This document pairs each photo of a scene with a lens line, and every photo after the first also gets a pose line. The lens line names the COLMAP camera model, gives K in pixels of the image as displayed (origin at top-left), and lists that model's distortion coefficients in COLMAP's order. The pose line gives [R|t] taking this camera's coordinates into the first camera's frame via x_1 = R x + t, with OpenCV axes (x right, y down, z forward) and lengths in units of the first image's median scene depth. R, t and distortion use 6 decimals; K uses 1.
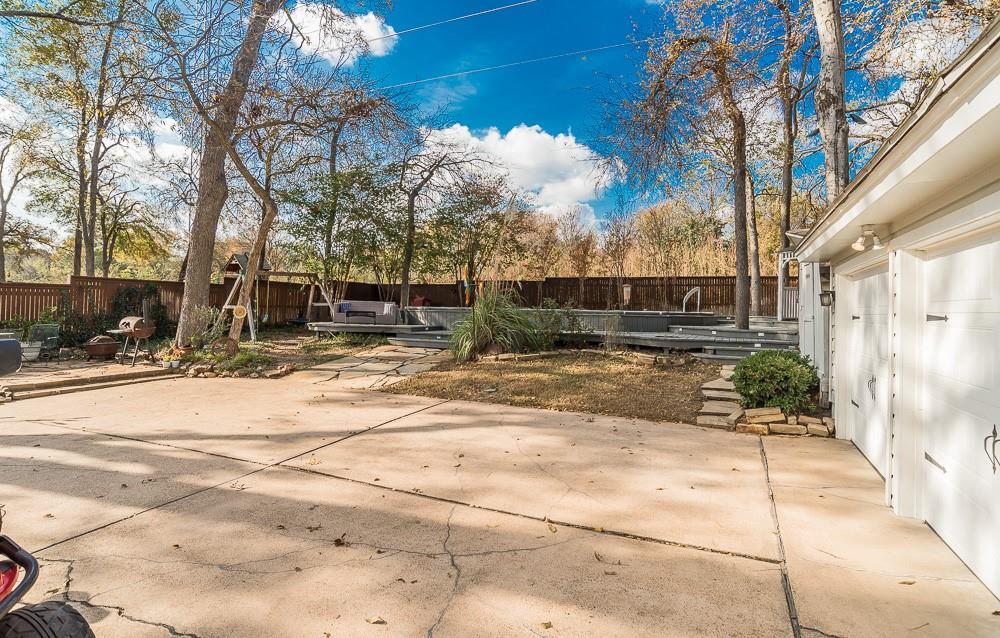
lens RADIAL K [[565.8, 0, 500.0], [0, 565.8, 319.0], [0, 0, 1]] dist [-0.004527, -0.001133]
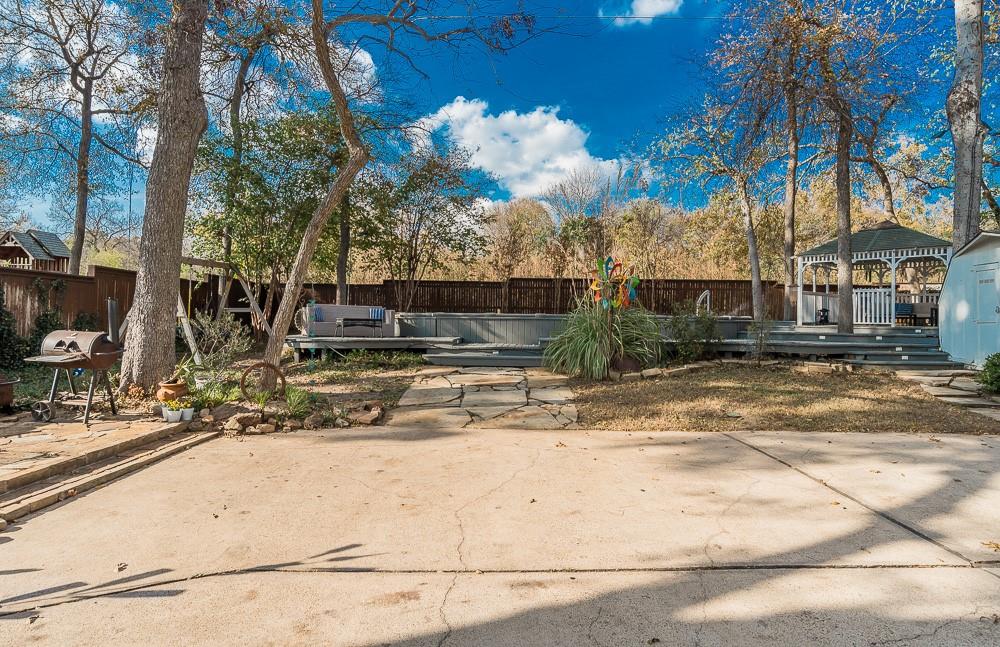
lens RADIAL K [[599.7, 0, 500.0], [0, 599.7, 323.5], [0, 0, 1]] dist [0.002826, 0.003741]
pose [[0.907052, -0.011651, 0.420857, -0.432509], [0.015384, 0.999867, -0.005477, -0.001116], [-0.420737, 0.011443, 0.907111, 0.262900]]
